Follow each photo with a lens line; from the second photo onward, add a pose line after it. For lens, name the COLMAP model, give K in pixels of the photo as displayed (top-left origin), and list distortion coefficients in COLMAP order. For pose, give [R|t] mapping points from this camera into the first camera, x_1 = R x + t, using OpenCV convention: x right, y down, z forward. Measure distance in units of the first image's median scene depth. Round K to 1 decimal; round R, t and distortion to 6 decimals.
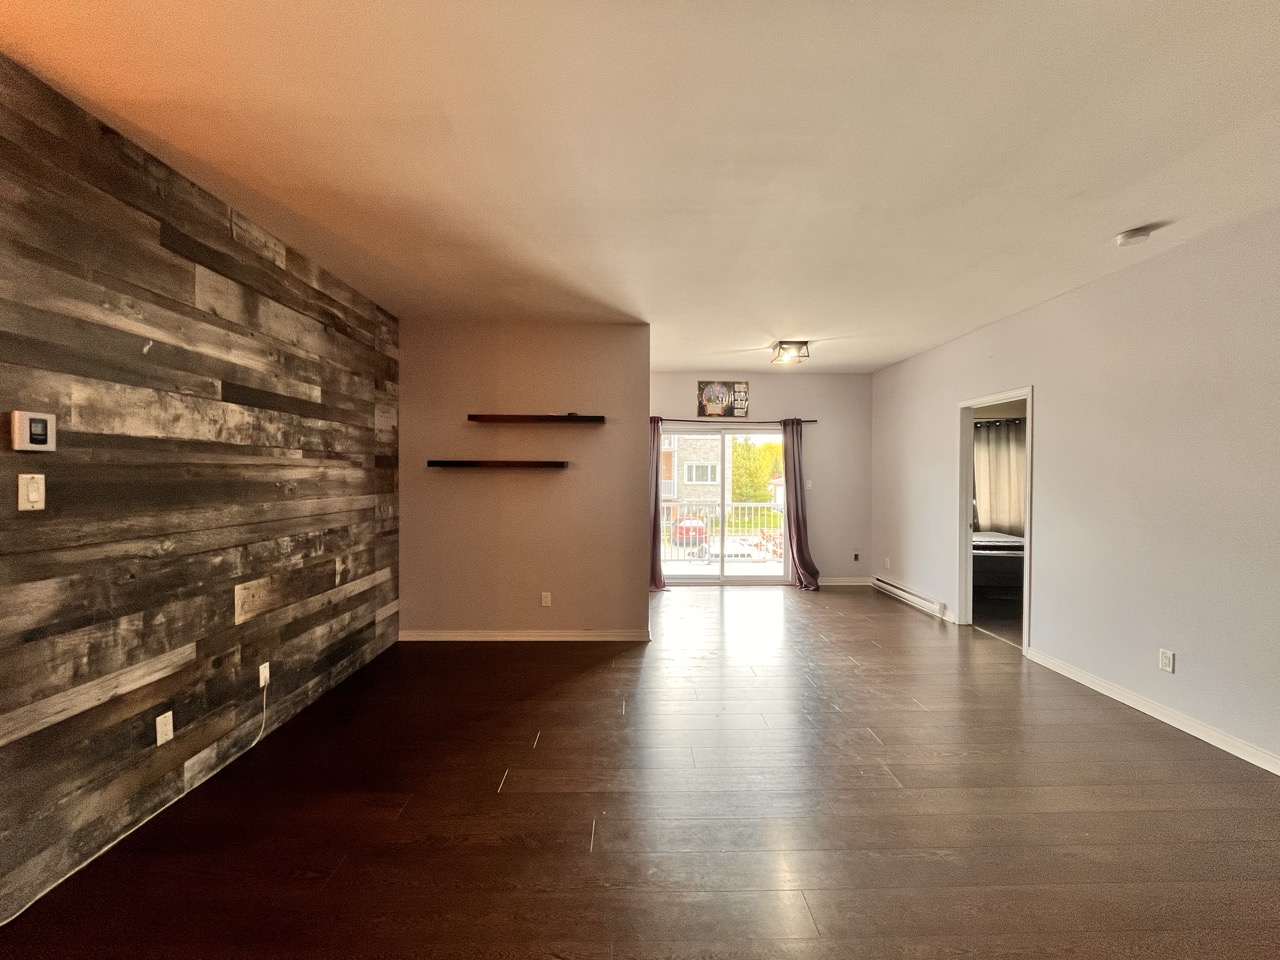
lens RADIAL K [[518.9, 0, 639.9], [0, 518.9, 477.9], [0, 0, 1]] dist [0.002128, -0.000383]
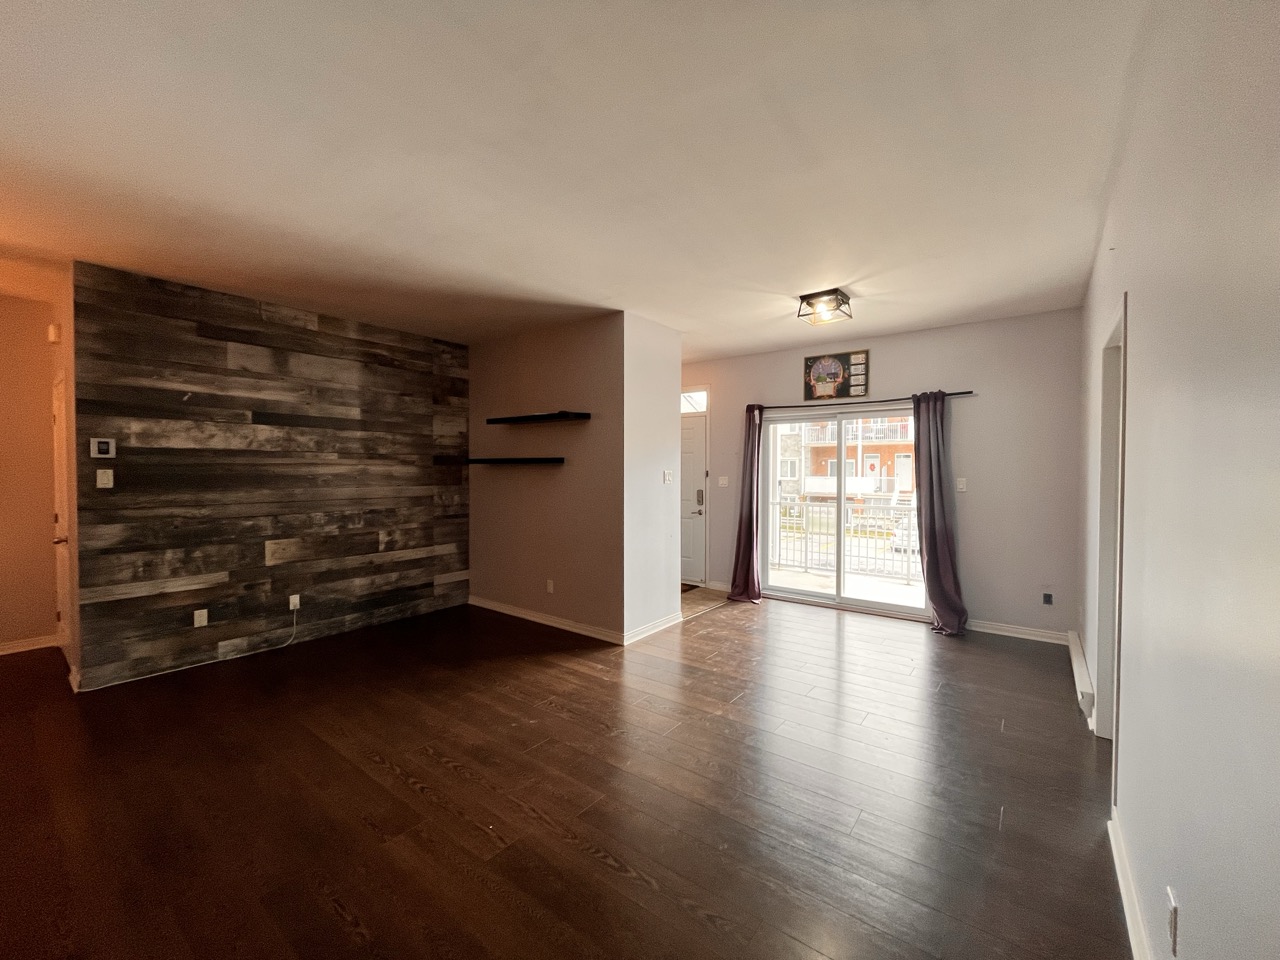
lens RADIAL K [[518.9, 0, 638.2], [0, 518.9, 477.1], [0, 0, 1]] dist [0.002128, -0.000383]
pose [[0.782987, 0.007167, -0.621997, 1.001920], [-0.004211, 0.999972, 0.006221, 0.000286], [0.622024, -0.002252, 0.782995, 0.438570]]
